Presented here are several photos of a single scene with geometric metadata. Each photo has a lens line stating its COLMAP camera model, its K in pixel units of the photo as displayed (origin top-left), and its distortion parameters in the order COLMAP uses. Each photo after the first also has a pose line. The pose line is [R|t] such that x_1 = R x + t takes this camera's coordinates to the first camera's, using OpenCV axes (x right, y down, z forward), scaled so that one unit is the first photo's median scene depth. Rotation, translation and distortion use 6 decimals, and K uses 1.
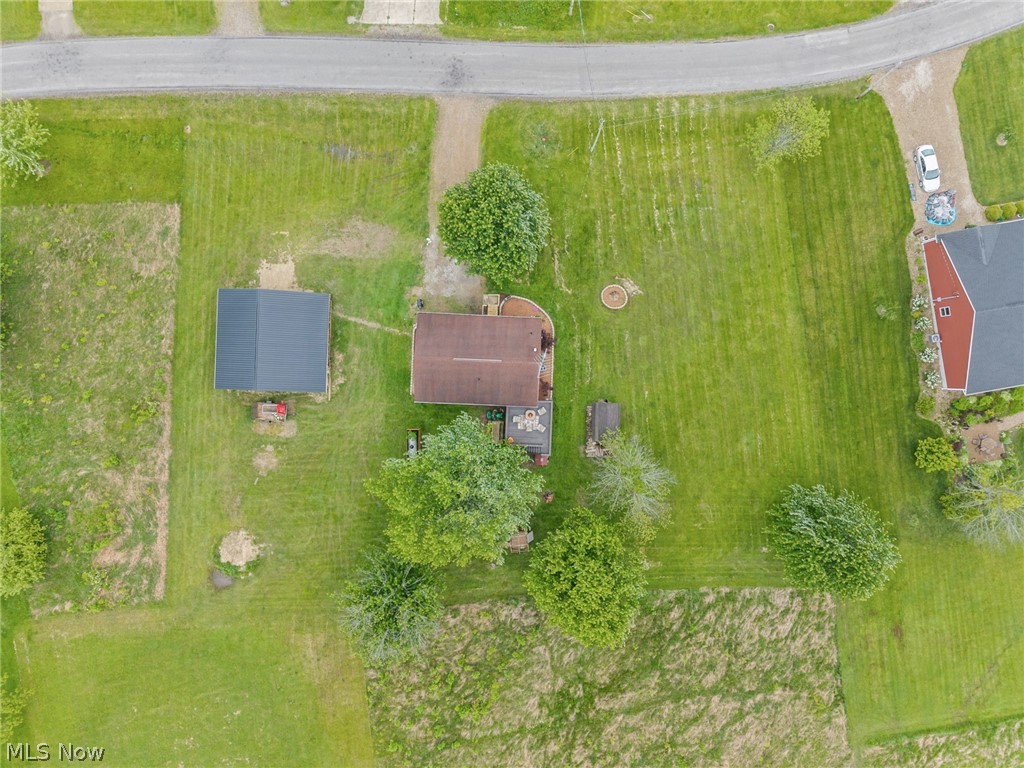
lens RADIAL K [[694.4, 0, 508.3], [0, 694.4, 361.0], [0, 0, 1]] dist [0.072061, -0.096485]
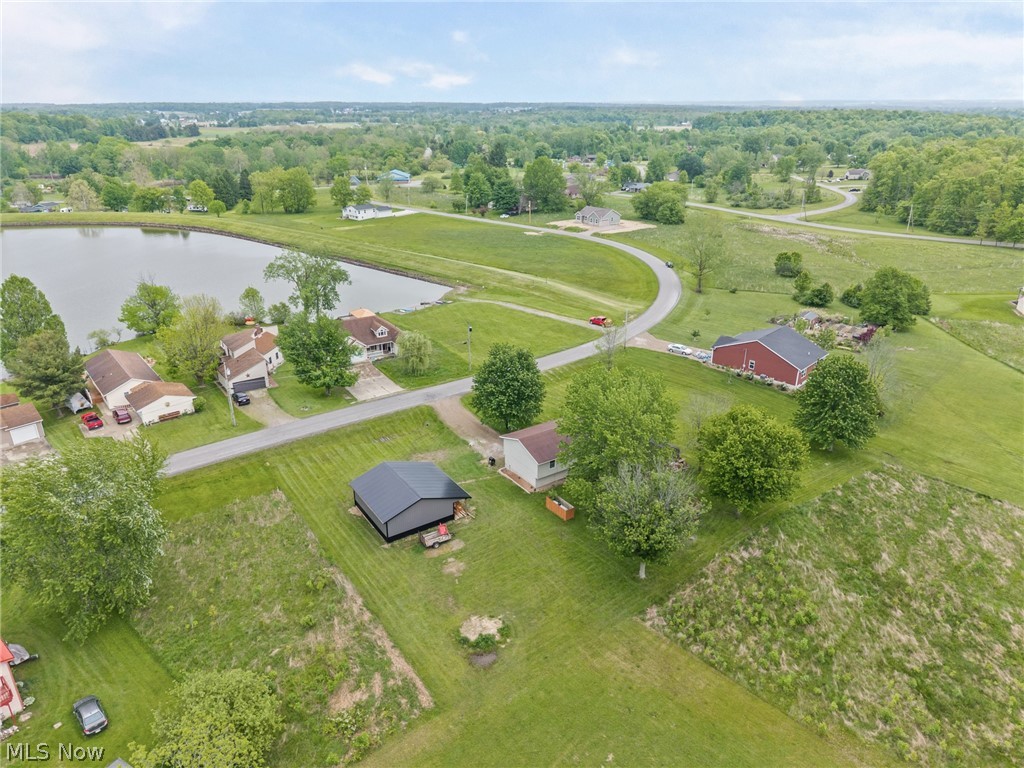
lens RADIAL K [[684.0, 0, 512.0], [0, 684.0, 384.0], [0, 0, 1]] dist [0.003910, 0.002902]
pose [[0.808458, -0.240731, 0.537070, -0.720273], [0.588236, 0.300502, -0.750784, 0.819520], [0.019347, 0.922901, 0.384550, 0.386699]]
